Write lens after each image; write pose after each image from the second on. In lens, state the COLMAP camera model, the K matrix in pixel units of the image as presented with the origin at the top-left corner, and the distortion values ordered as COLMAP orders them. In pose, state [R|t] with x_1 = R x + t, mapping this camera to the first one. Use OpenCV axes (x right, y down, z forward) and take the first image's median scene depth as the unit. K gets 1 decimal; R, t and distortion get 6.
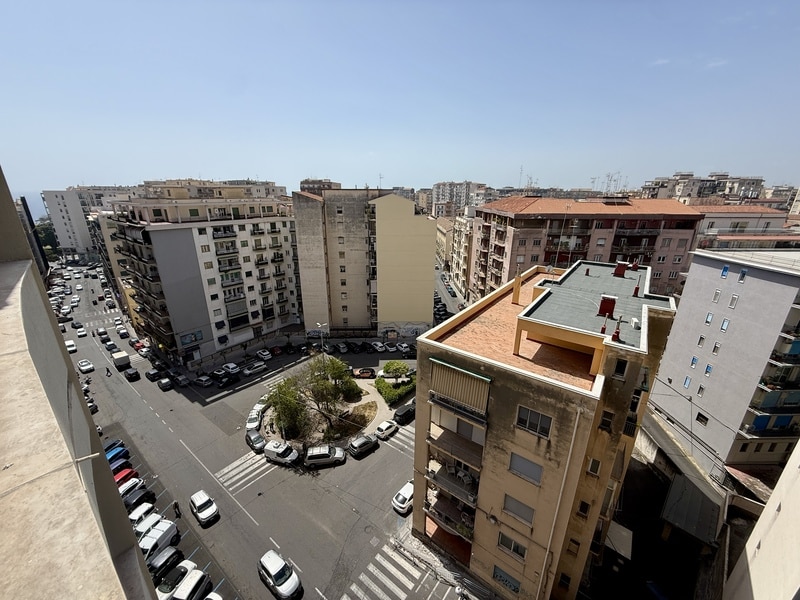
lens RADIAL K [[319.4, 0, 398.6], [0, 319.4, 299.1], [0, 0, 1]] dist [-0.006216, 0.003173]
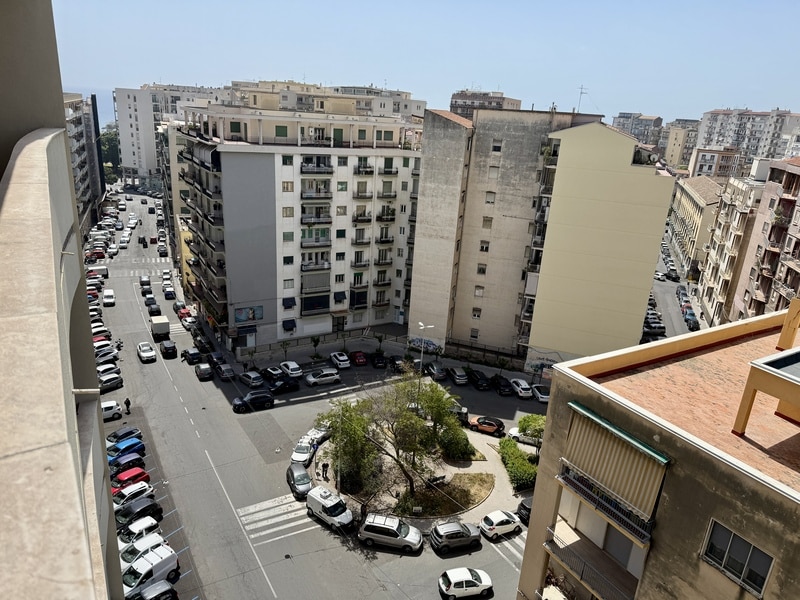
lens RADIAL K [[556.5, 0, 397.5], [0, 556.5, 302.6], [0, 0, 1]] dist [0.131207, -0.213600]
pose [[0.927471, 0.171626, -0.332176, 0.054483], [-0.173092, 0.984578, 0.025412, 0.015359], [0.331415, 0.033929, 0.942875, -0.038601]]
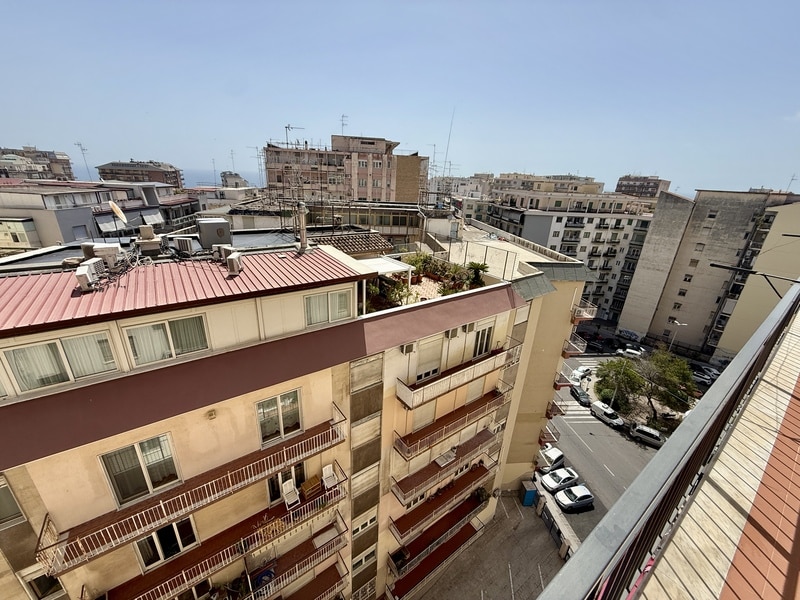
lens RADIAL K [[319.4, 0, 398.6], [0, 319.4, 299.1], [0, 0, 1]] dist [-0.006216, 0.003173]
pose [[0.694204, 0.281769, -0.662334, -0.193808], [-0.269860, 0.954958, 0.123412, 0.111303], [0.667275, 0.093064, 0.738974, -0.332892]]
